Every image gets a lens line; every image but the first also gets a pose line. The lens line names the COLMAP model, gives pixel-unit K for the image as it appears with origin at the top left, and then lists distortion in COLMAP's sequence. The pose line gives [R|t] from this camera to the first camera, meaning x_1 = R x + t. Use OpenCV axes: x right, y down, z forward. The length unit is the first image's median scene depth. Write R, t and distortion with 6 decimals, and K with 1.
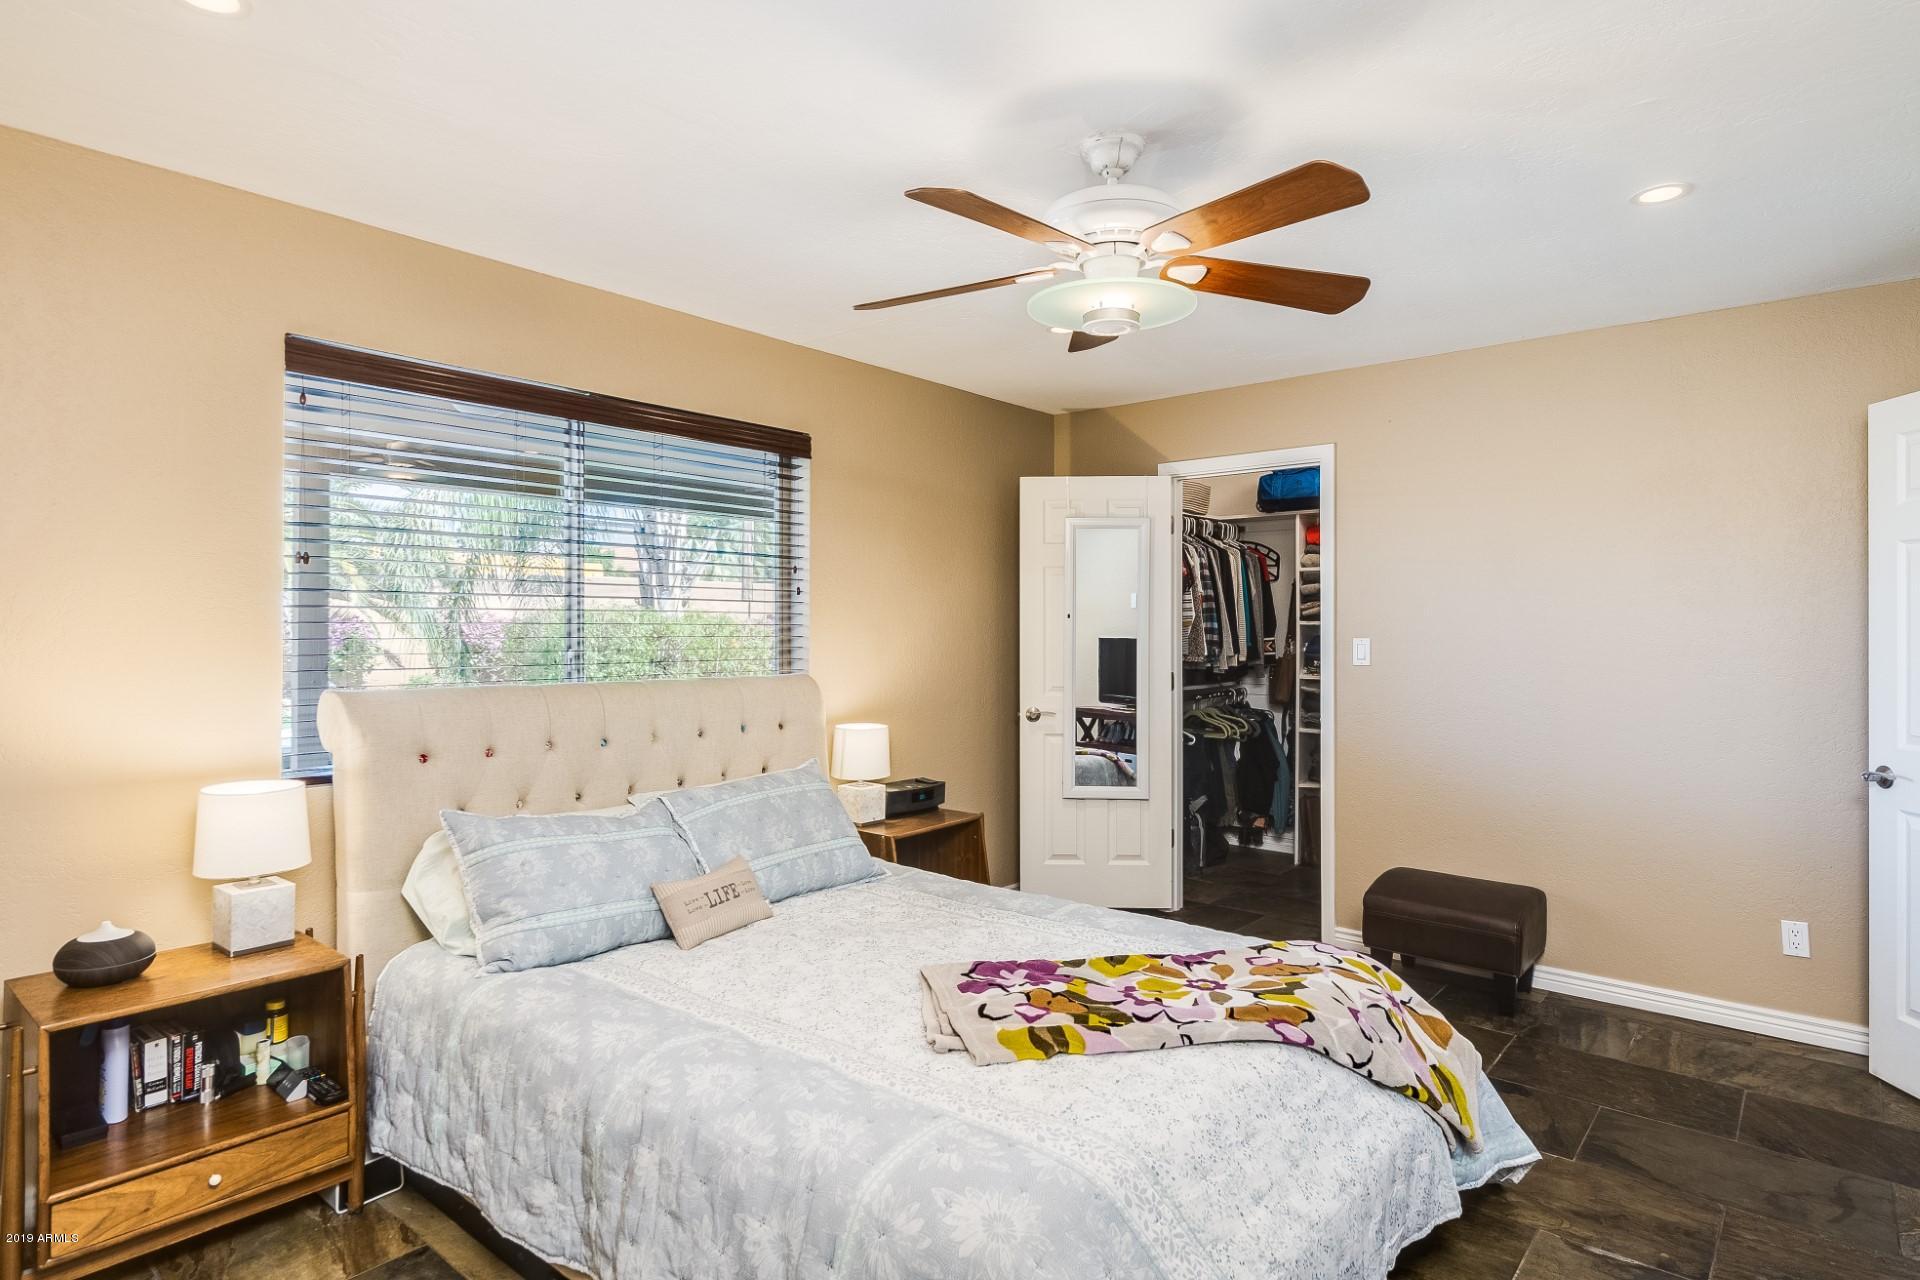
lens RADIAL K [[1023.9, 0, 958.9], [0, 1023.9, 606.3], [0, 0, 1]] dist [-0.003269, -0.000443]
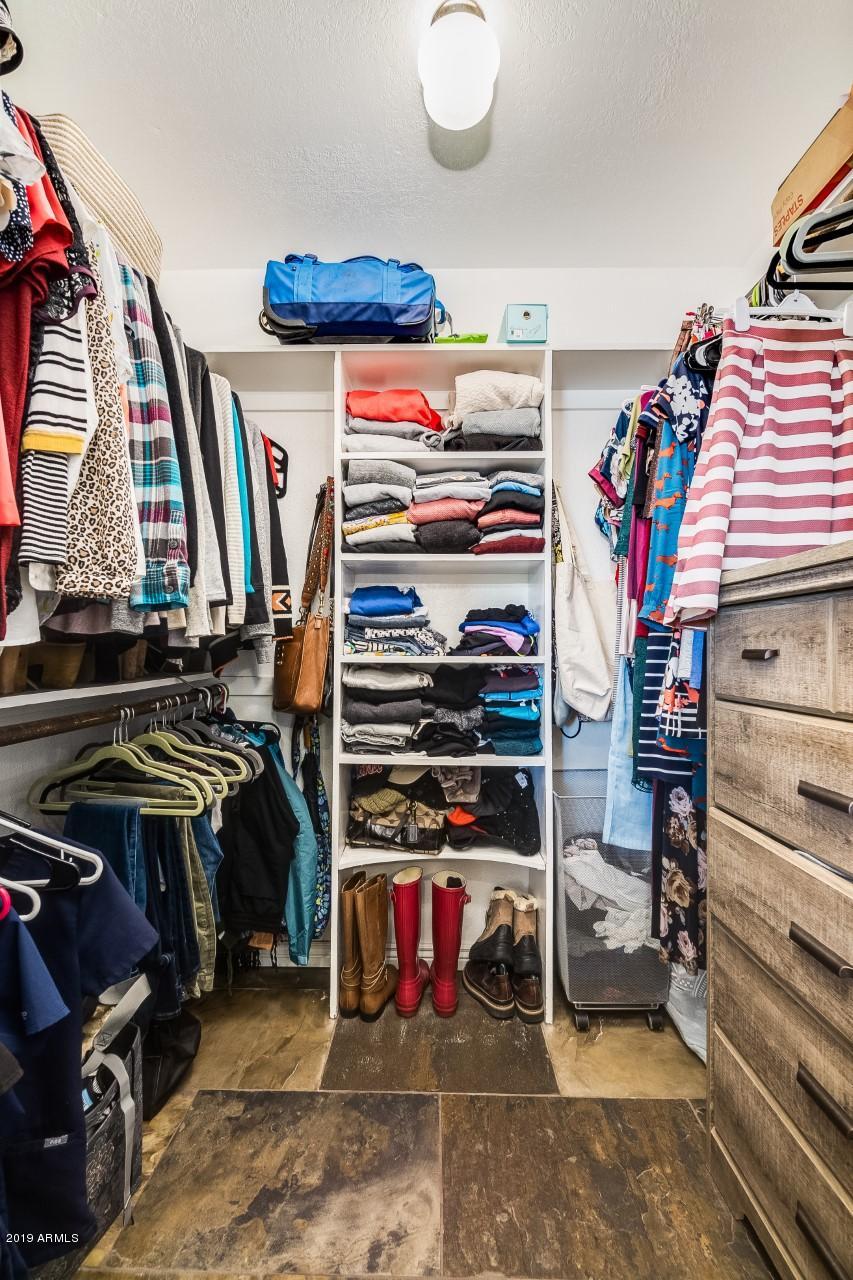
lens RADIAL K [[534.9, 0, 426.5], [0, 534.9, 640.0], [0, 0, 1]] dist [0.000175, 0.000006]
pose [[0.762199, 0.006552, 0.647310, 0.178158], [-0.011142, 0.999933, 0.002997, 0.055103], [-0.647247, -0.009497, 0.762221, 0.722026]]
